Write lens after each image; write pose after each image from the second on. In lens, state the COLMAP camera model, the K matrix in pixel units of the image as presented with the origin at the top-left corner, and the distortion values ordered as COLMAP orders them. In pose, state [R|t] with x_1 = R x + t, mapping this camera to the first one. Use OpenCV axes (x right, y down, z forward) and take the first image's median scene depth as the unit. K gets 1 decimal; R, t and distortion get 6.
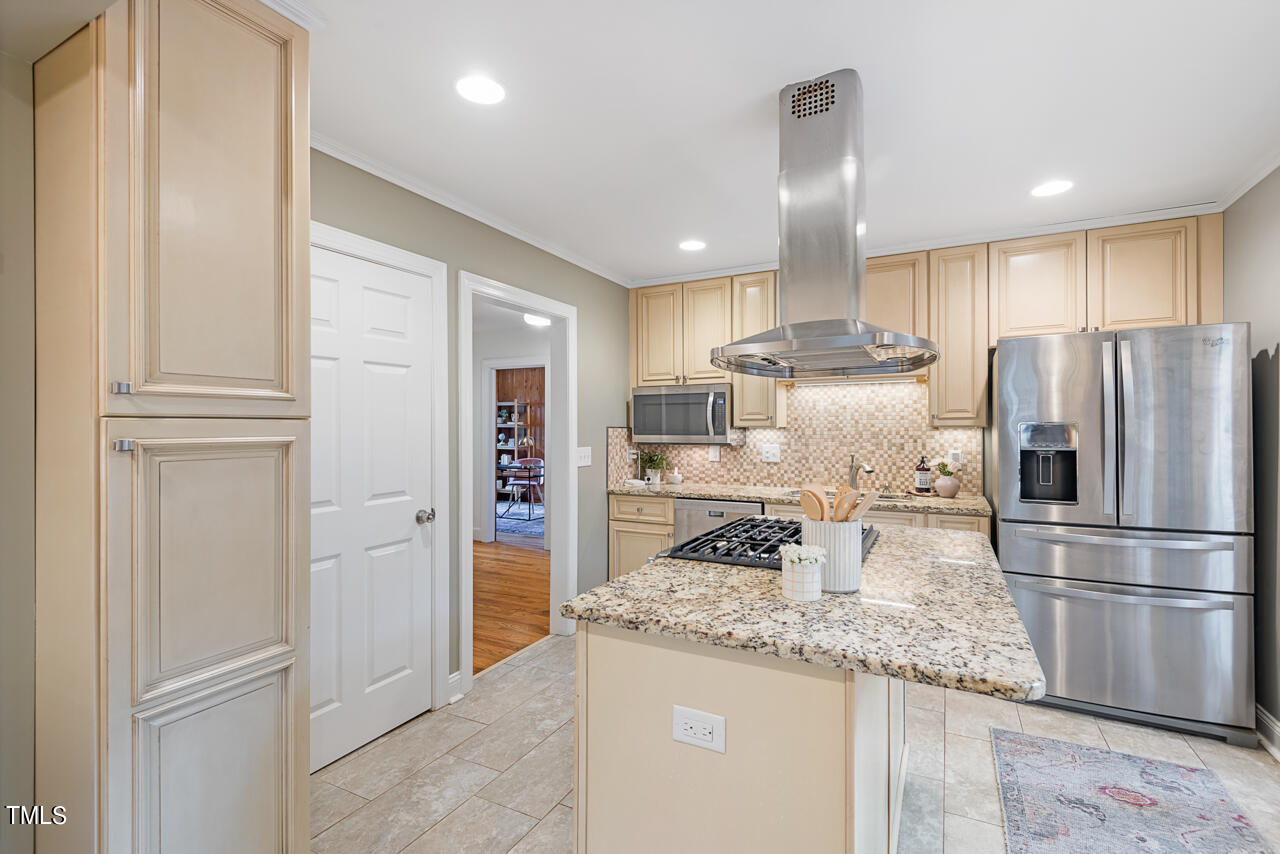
lens RADIAL K [[578.9, 0, 641.4], [0, 578.9, 428.2], [0, 0, 1]] dist [0.022920, -0.014402]
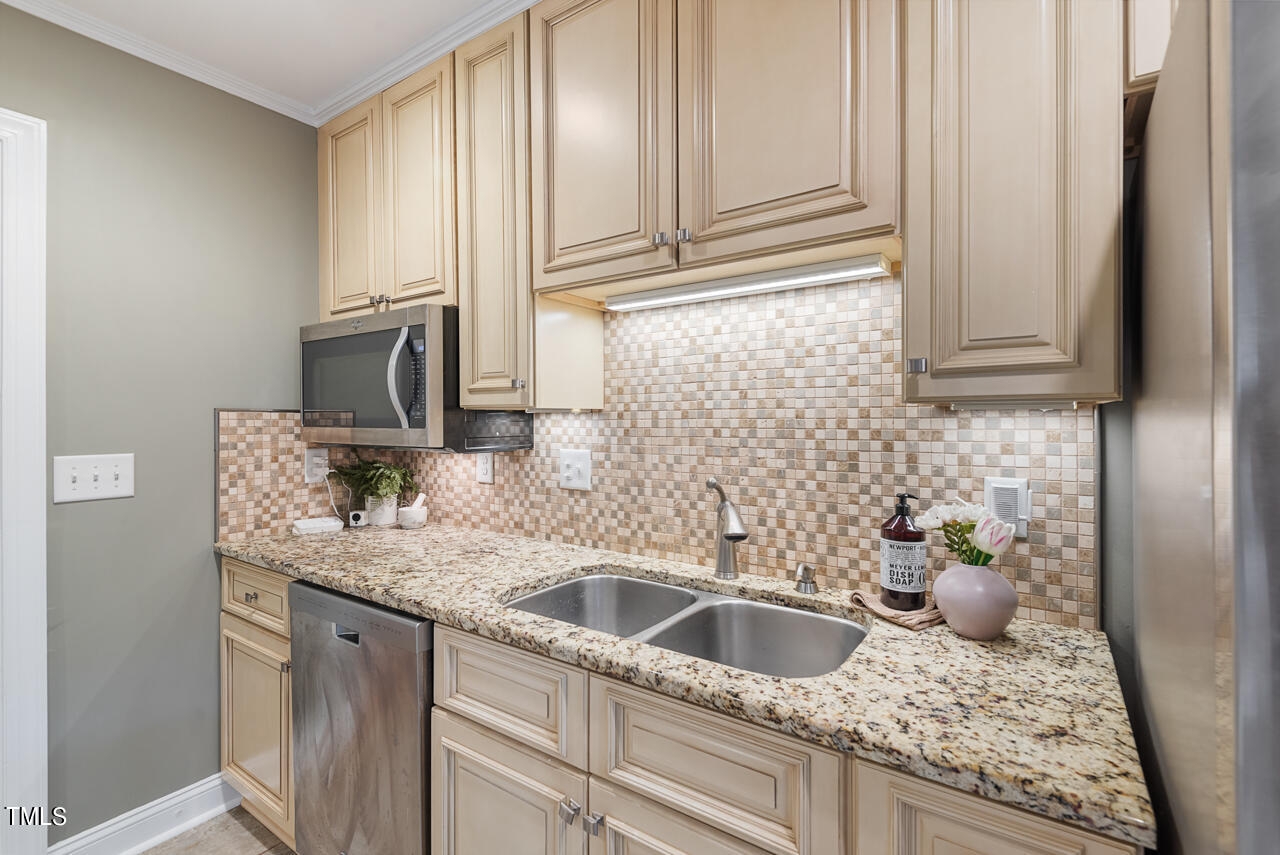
lens RADIAL K [[578.9, 0, 644.1], [0, 578.9, 419.4], [0, 0, 1]] dist [0.022920, -0.014402]
pose [[0.992298, 0.001608, -0.123860, 0.367189], [-0.001497, 0.999998, 0.000990, 0.005468], [0.123862, -0.000797, 0.992299, 0.632390]]
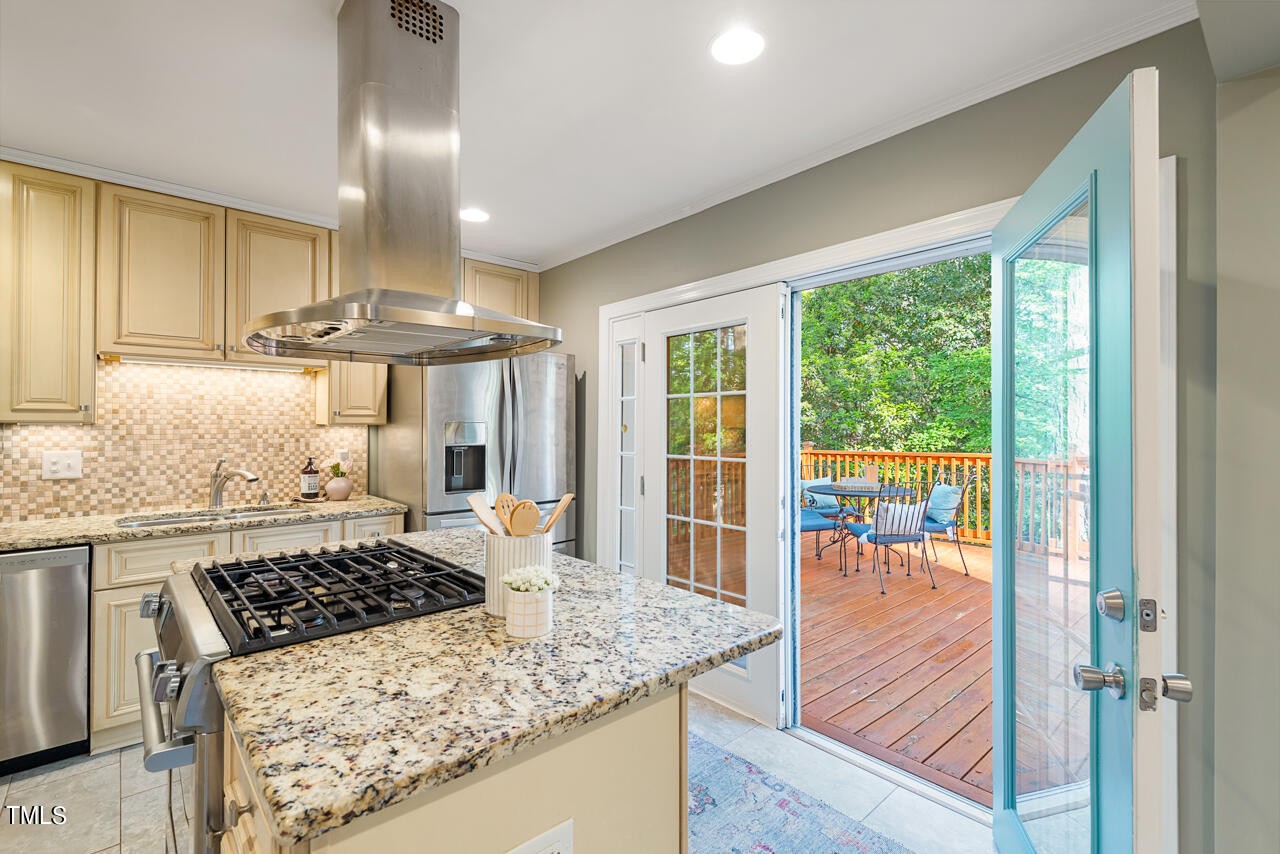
lens RADIAL K [[578.9, 0, 639.1], [0, 578.9, 422.1], [0, 0, 1]] dist [0.022920, -0.014402]
pose [[0.346870, 0.008646, 0.937873, -0.171277], [-0.004334, 0.999962, -0.007616, -0.000830], [-0.937903, -0.001423, 0.346895, 0.214688]]
